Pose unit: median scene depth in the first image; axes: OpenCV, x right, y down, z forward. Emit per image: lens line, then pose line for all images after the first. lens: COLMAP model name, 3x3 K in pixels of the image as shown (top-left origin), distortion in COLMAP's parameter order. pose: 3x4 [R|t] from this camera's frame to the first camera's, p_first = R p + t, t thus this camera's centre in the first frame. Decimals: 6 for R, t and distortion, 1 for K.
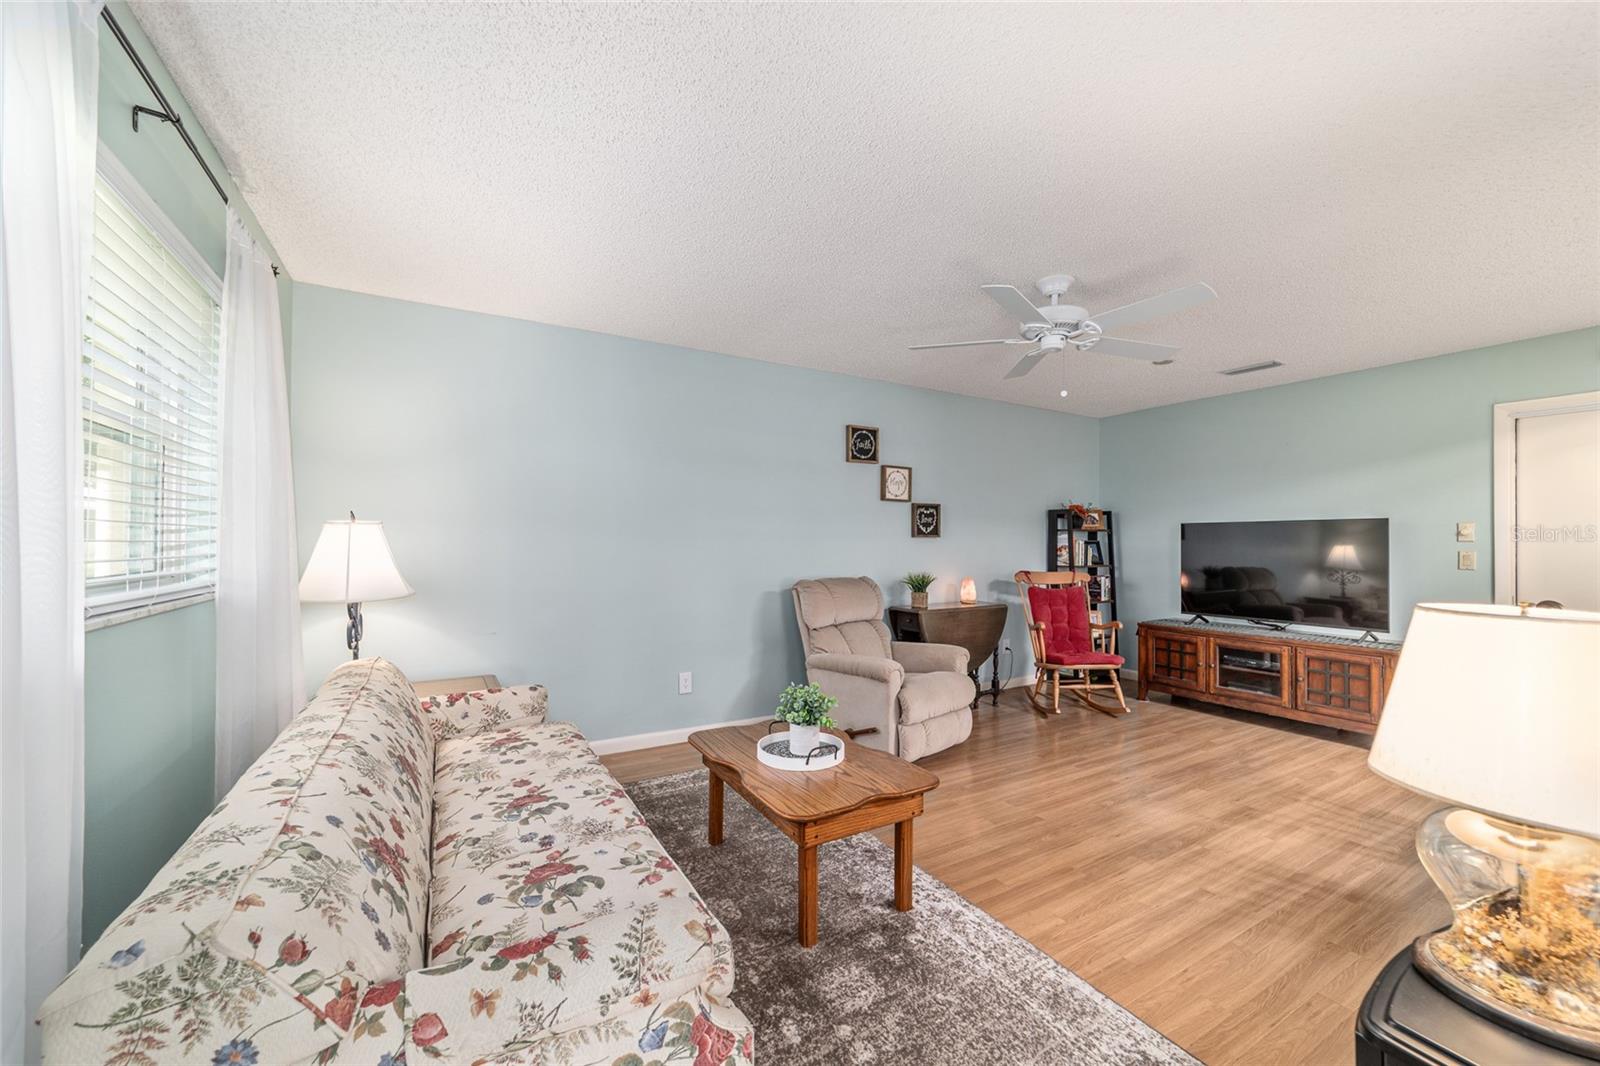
lens RADIAL K [[611.6, 0, 798.4], [0, 611.6, 537.1], [0, 0, 1]] dist [-0.002267, 0.002120]
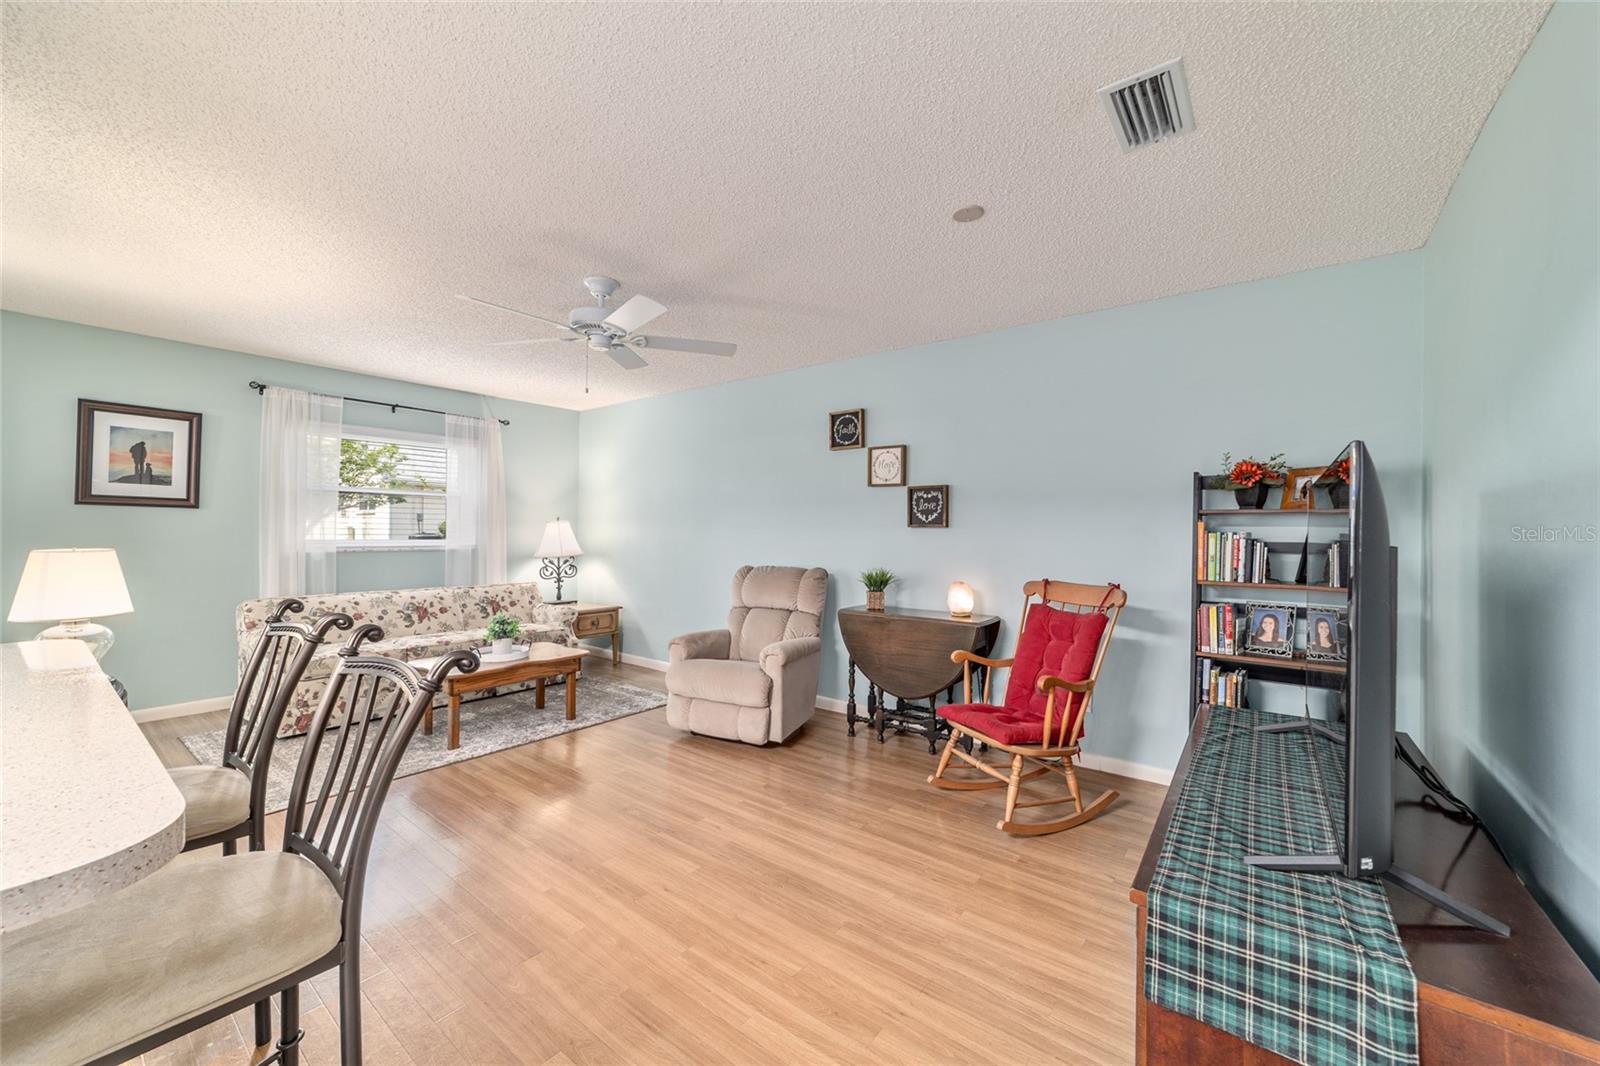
lens RADIAL K [[611.6, 0, 801.2], [0, 611.6, 530.0], [0, 0, 1]] dist [-0.002267, 0.002120]
pose [[0.373373, 0.001233, -0.927680, 1.015487], [0.001632, 0.999997, 0.001986, 0.002058], [0.927680, -0.002256, 0.373370, 0.615542]]
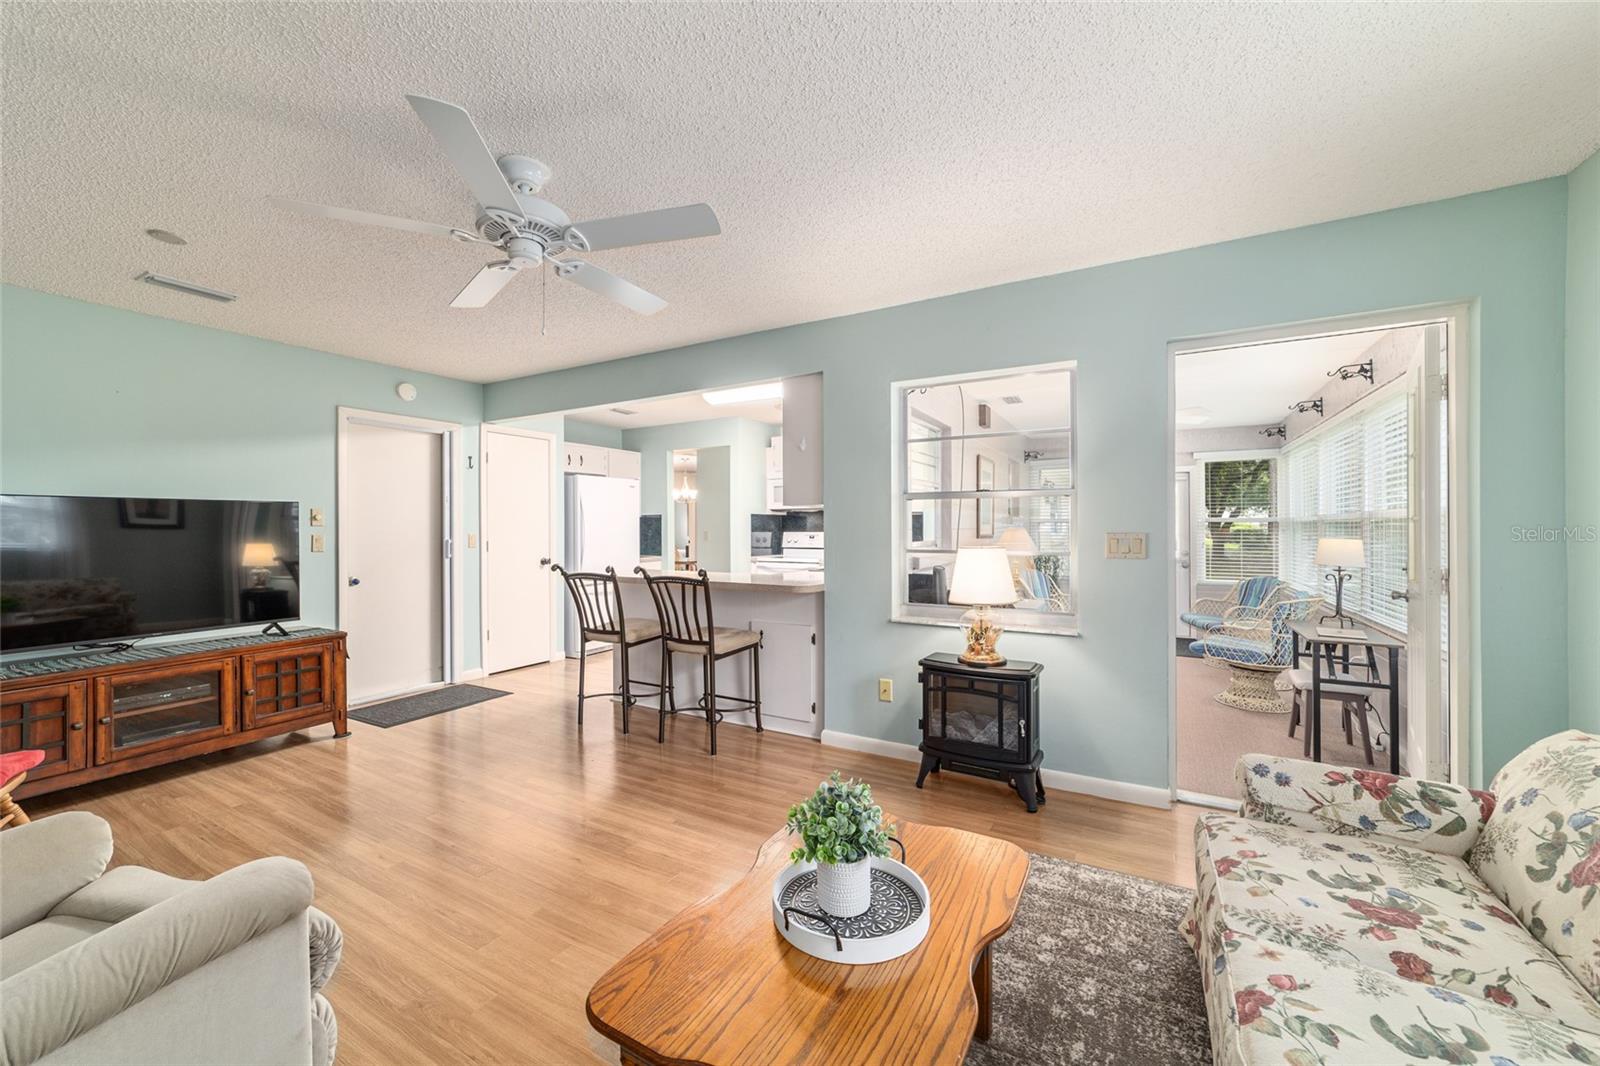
lens RADIAL K [[611.6, 0, 798.6], [0, 611.6, 524.8], [0, 0, 1]] dist [-0.002267, 0.002120]
pose [[-0.498232, 0.001714, 0.867042, -0.248988], [-0.005969, 0.999968, -0.005407, 0.005270], [-0.867023, -0.007869, -0.498205, 0.718832]]
